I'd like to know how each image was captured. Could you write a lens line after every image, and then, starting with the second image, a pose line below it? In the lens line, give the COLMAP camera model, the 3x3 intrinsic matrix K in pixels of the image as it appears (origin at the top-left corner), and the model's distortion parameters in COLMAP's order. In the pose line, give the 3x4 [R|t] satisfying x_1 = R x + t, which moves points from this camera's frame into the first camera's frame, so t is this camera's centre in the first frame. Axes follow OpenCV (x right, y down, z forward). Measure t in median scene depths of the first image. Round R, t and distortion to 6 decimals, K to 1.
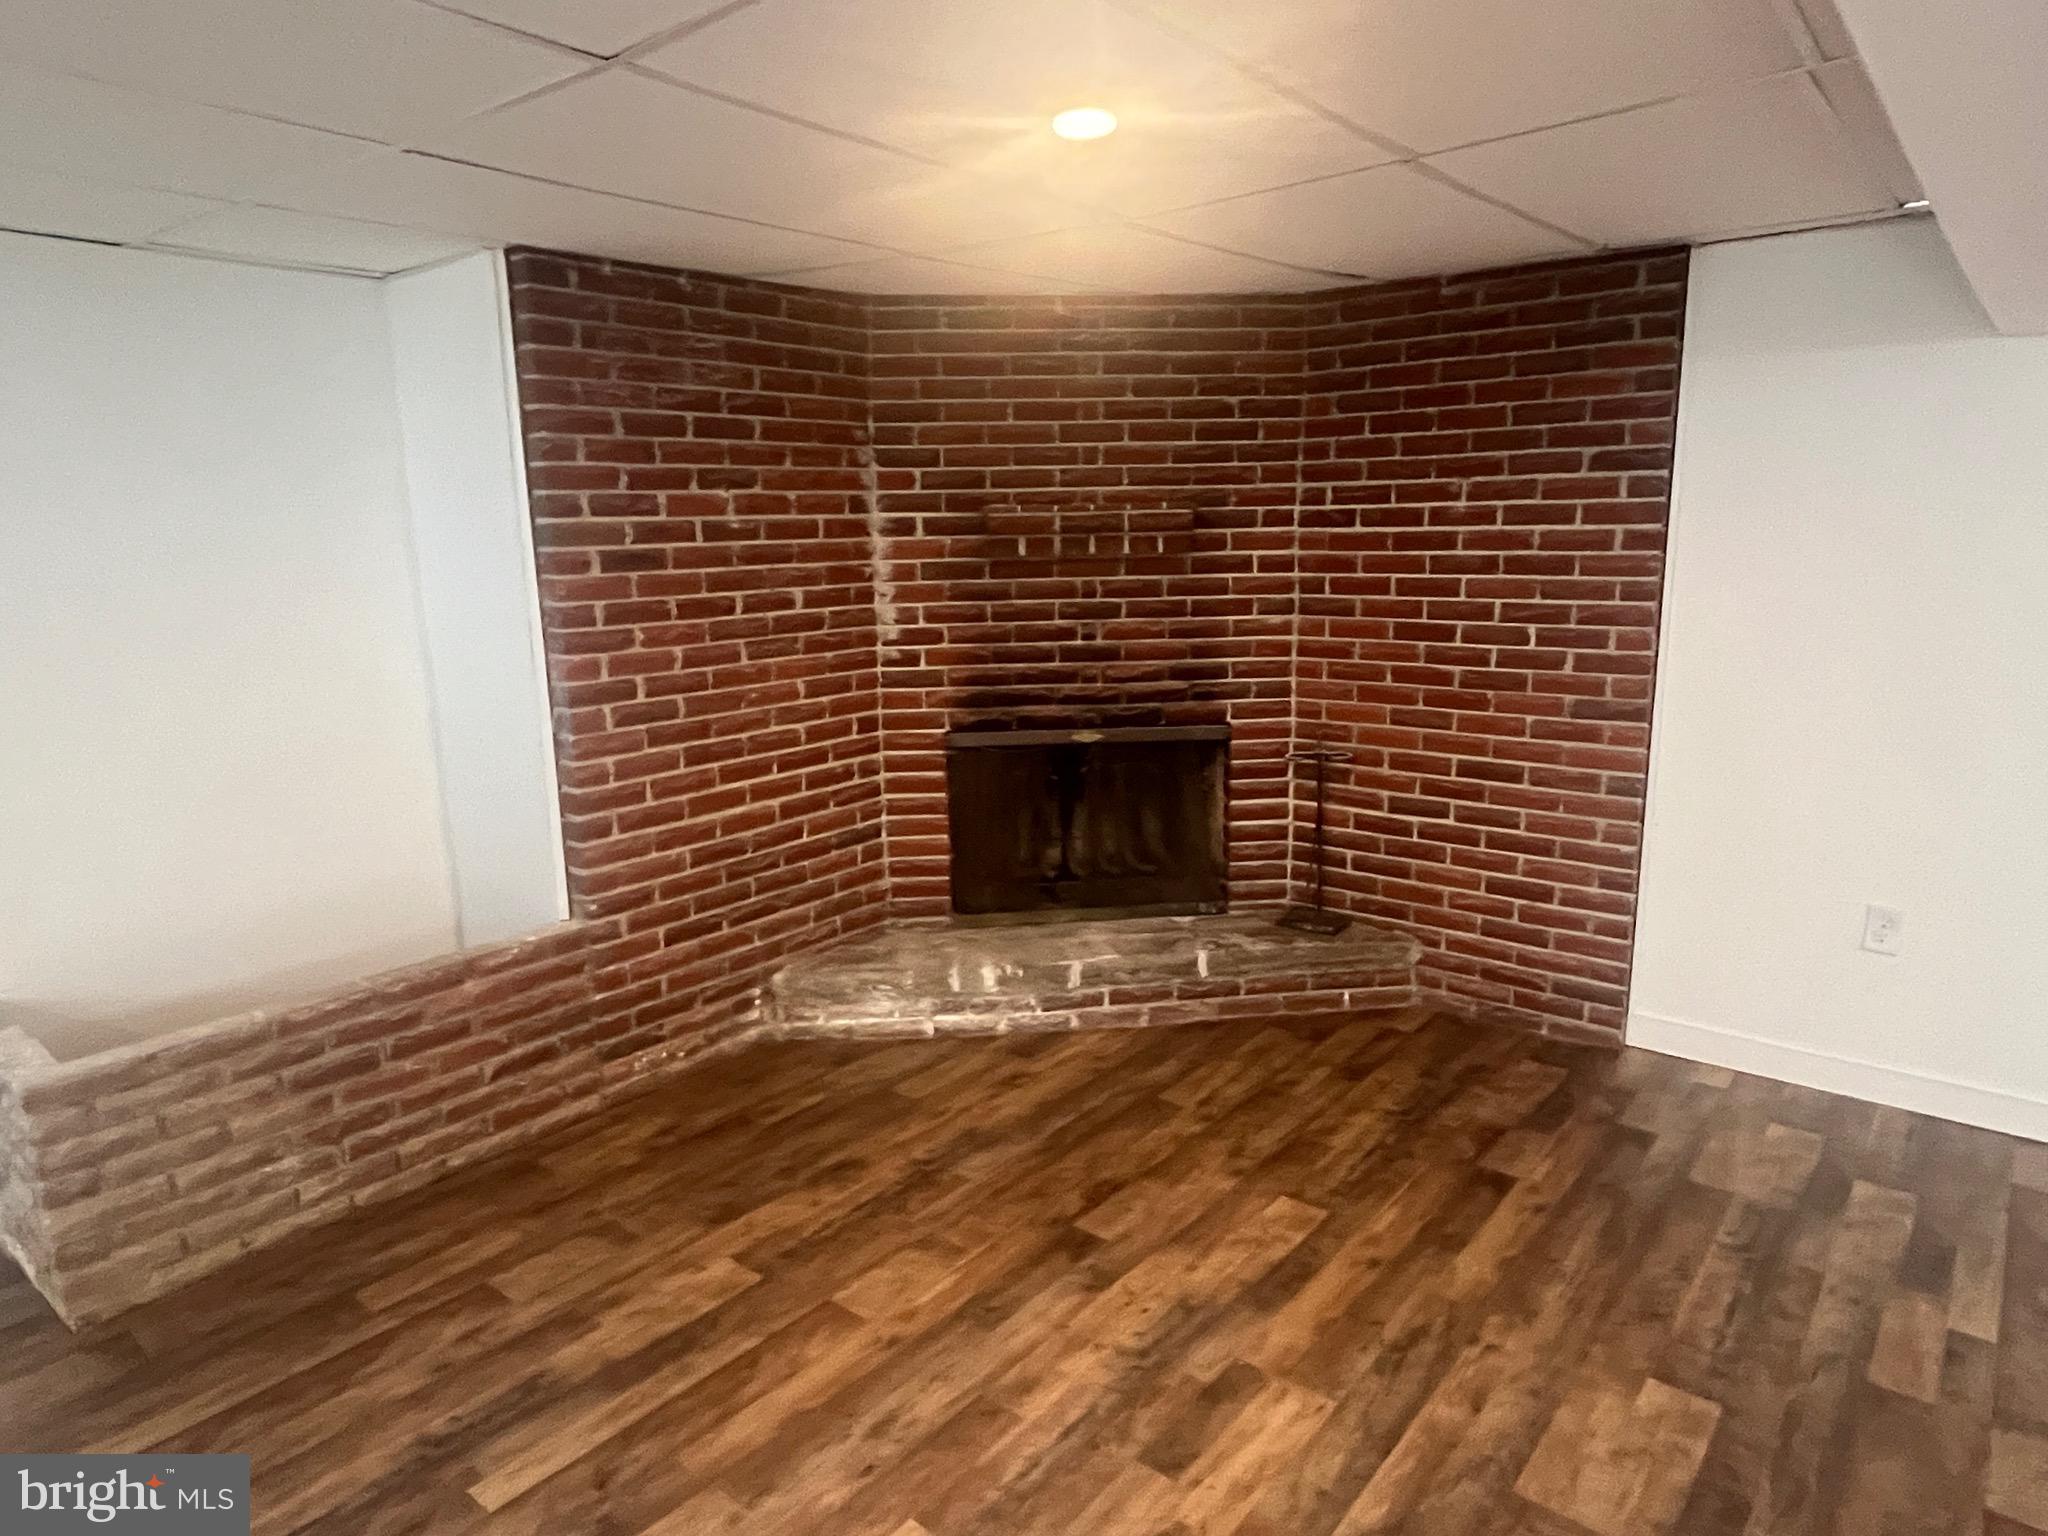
lens RADIAL K [[1250.4, 0, 1026.7], [0, 1250.4, 785.2], [0, 0, 1]] dist [-0.000779, -0.001550]
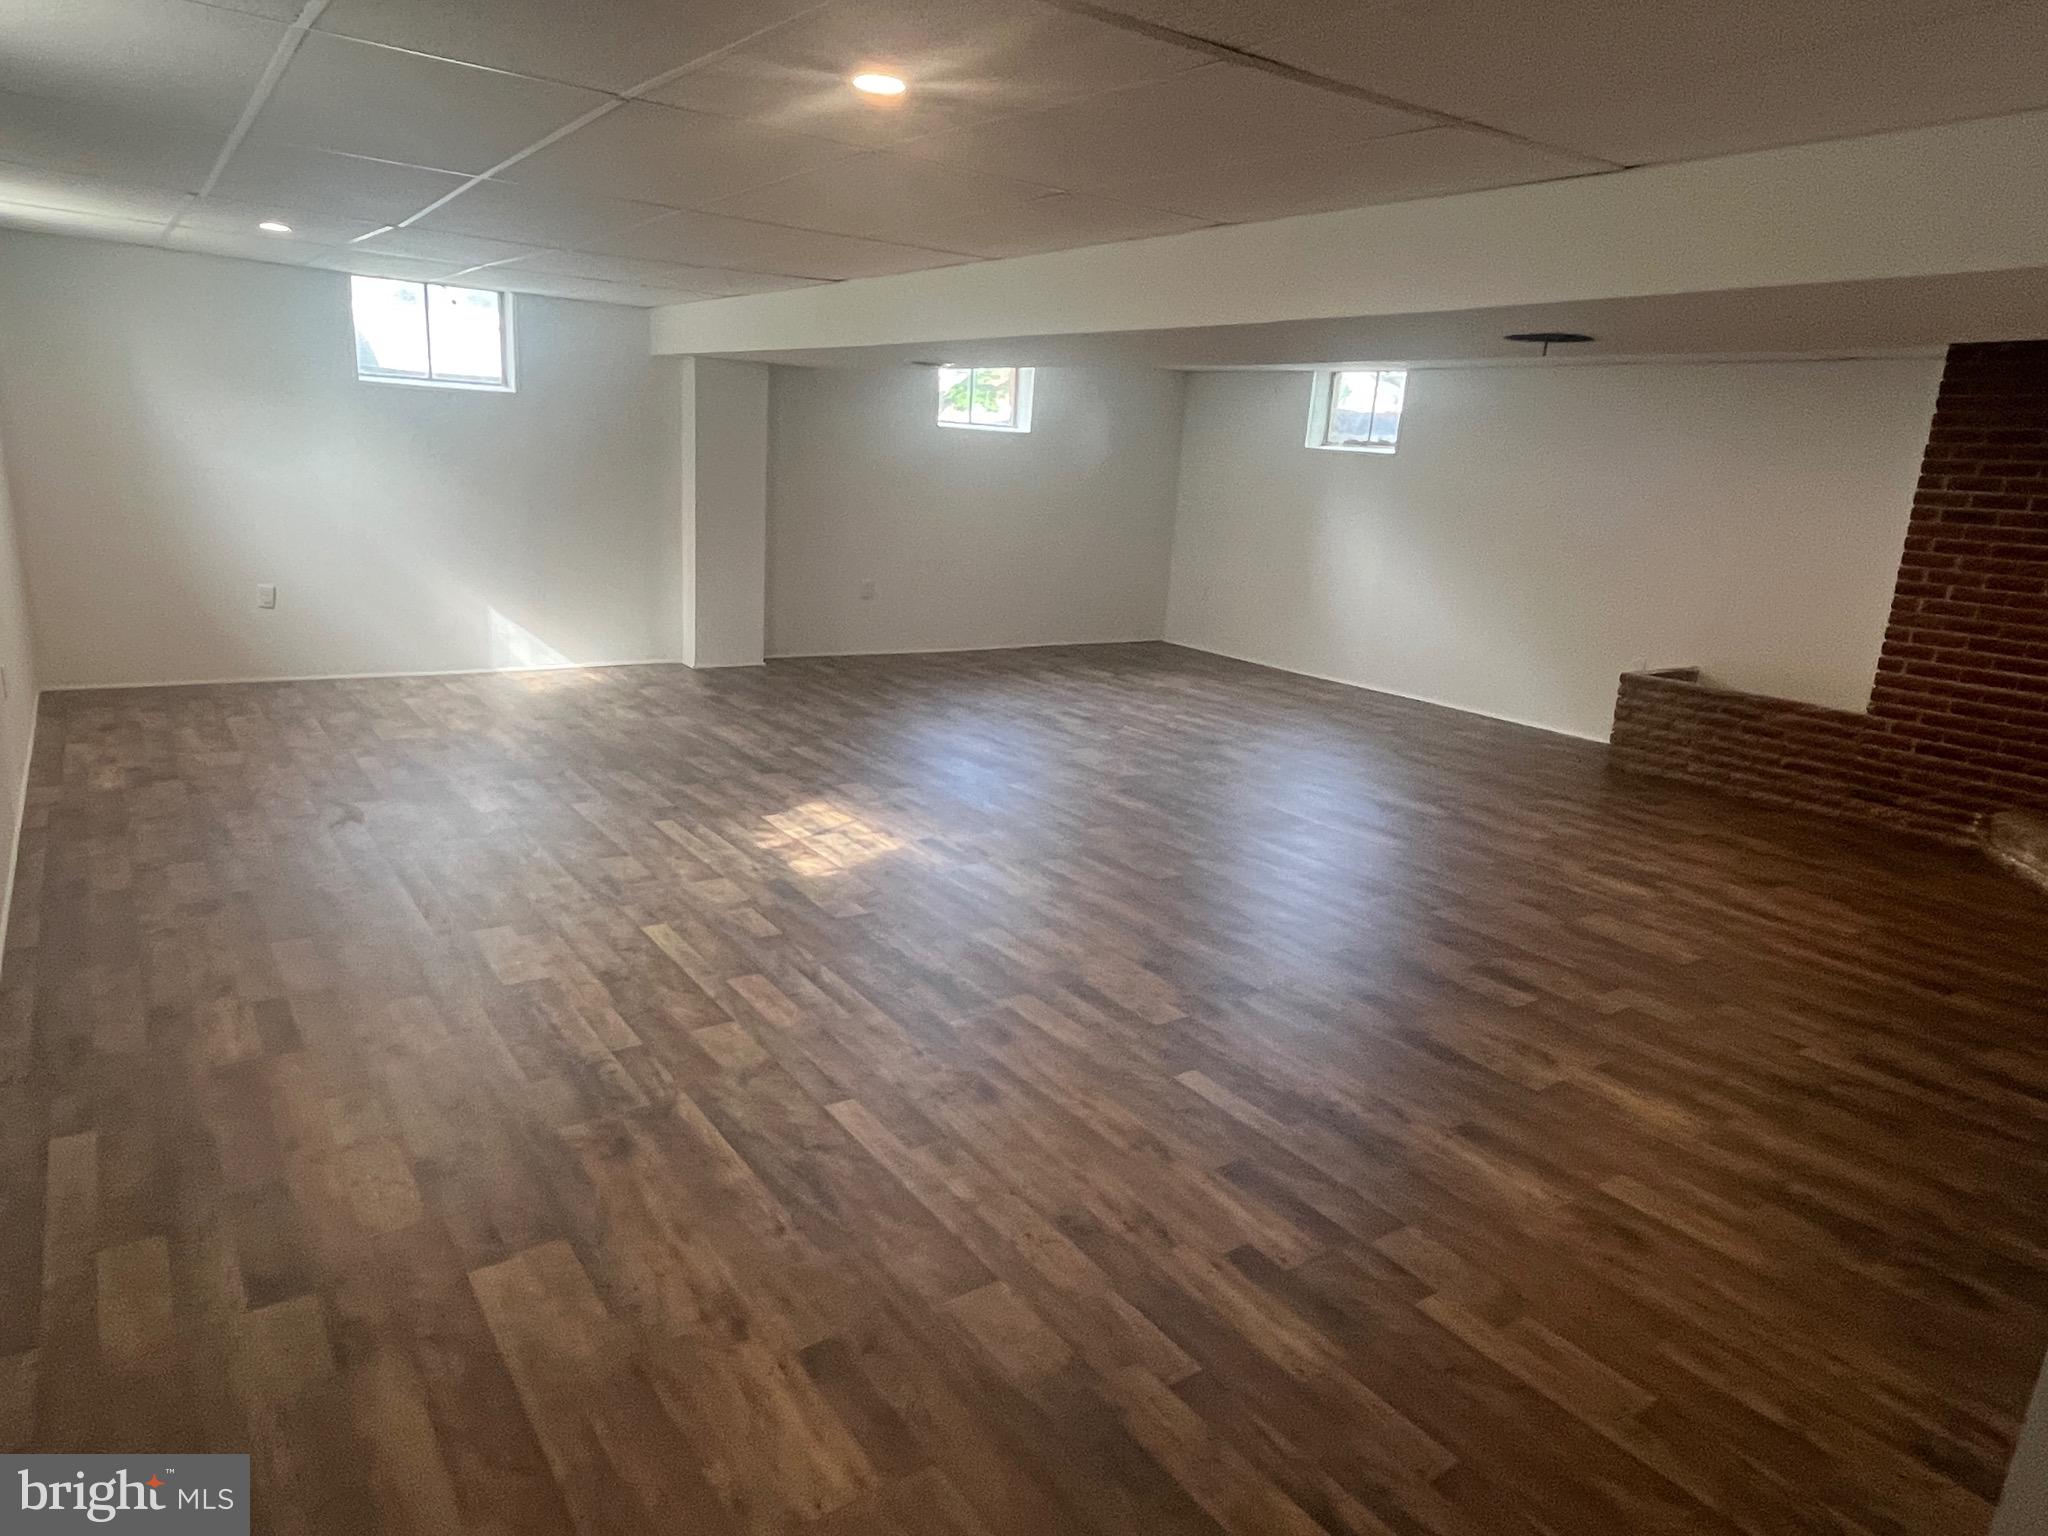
lens RADIAL K [[1250.4, 0, 1024.6], [0, 1250.4, 779.7], [0, 0, 1]] dist [-0.000779, -0.001550]
pose [[-0.261611, 0.243724, -0.933894, 1.575108], [-0.252019, 0.916775, 0.309854, -0.052722], [0.931690, 0.316420, -0.178416, 0.210438]]
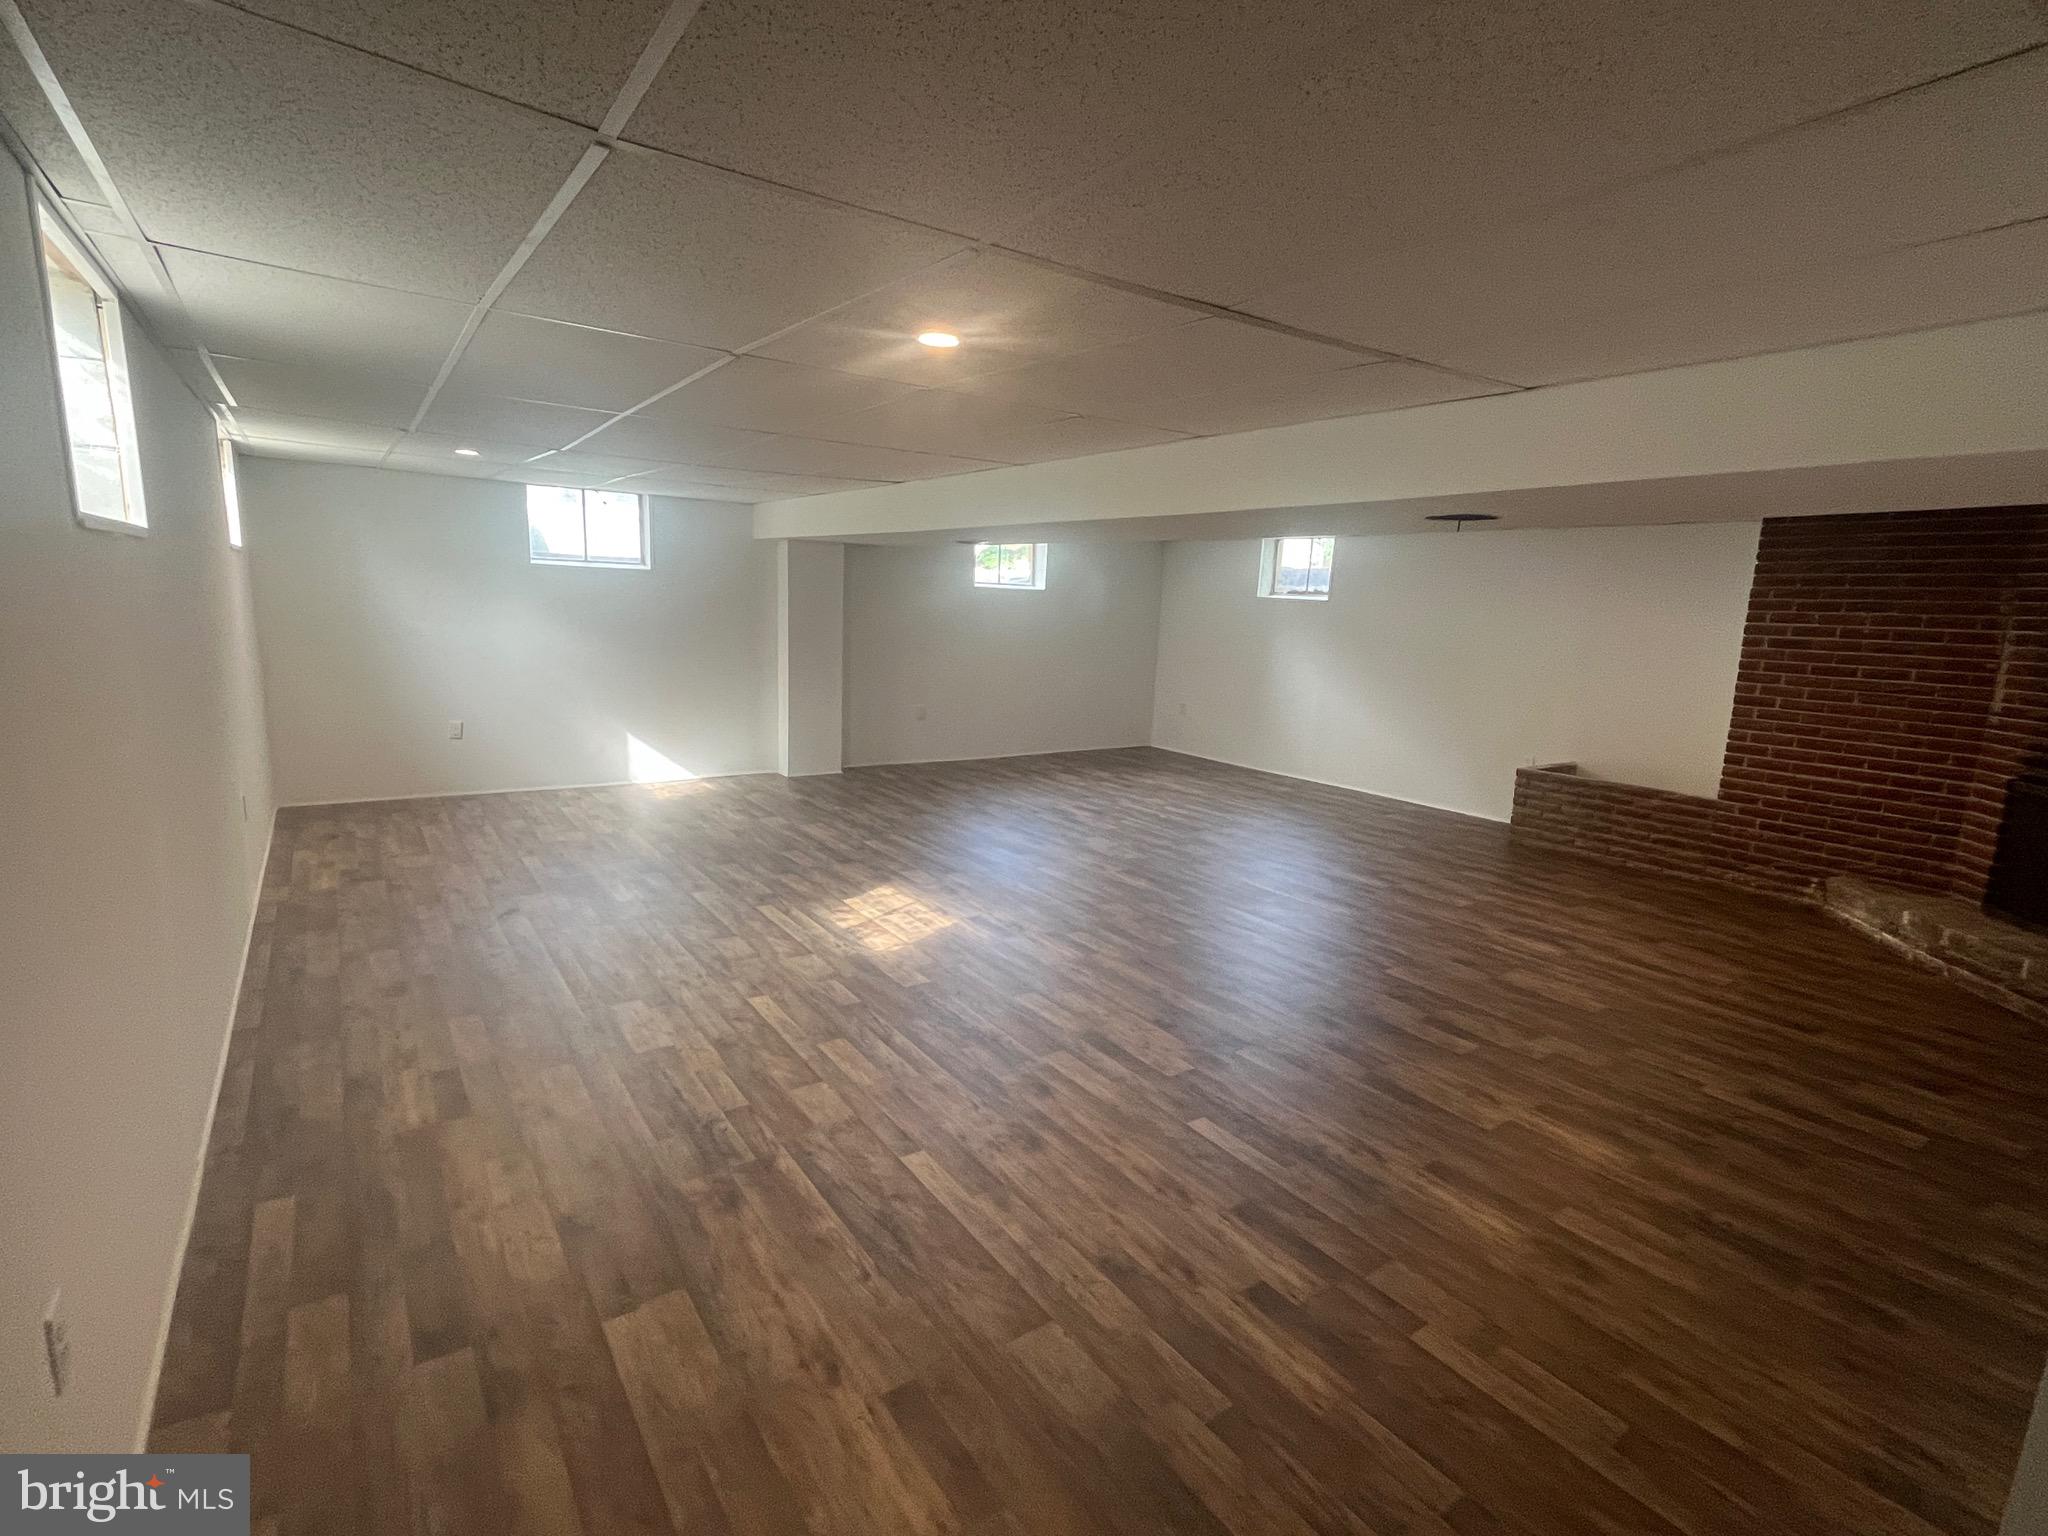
lens RADIAL K [[965.1, 0, 1029.5], [0, 965.1, 778.0], [0, 0, 1]] dist [-0.000795, -0.000292]
pose [[-0.267215, 0.180070, -0.946663, 1.537341], [-0.231883, 0.941504, 0.244543, -0.061427], [0.935322, 0.284861, -0.209828, 0.181060]]
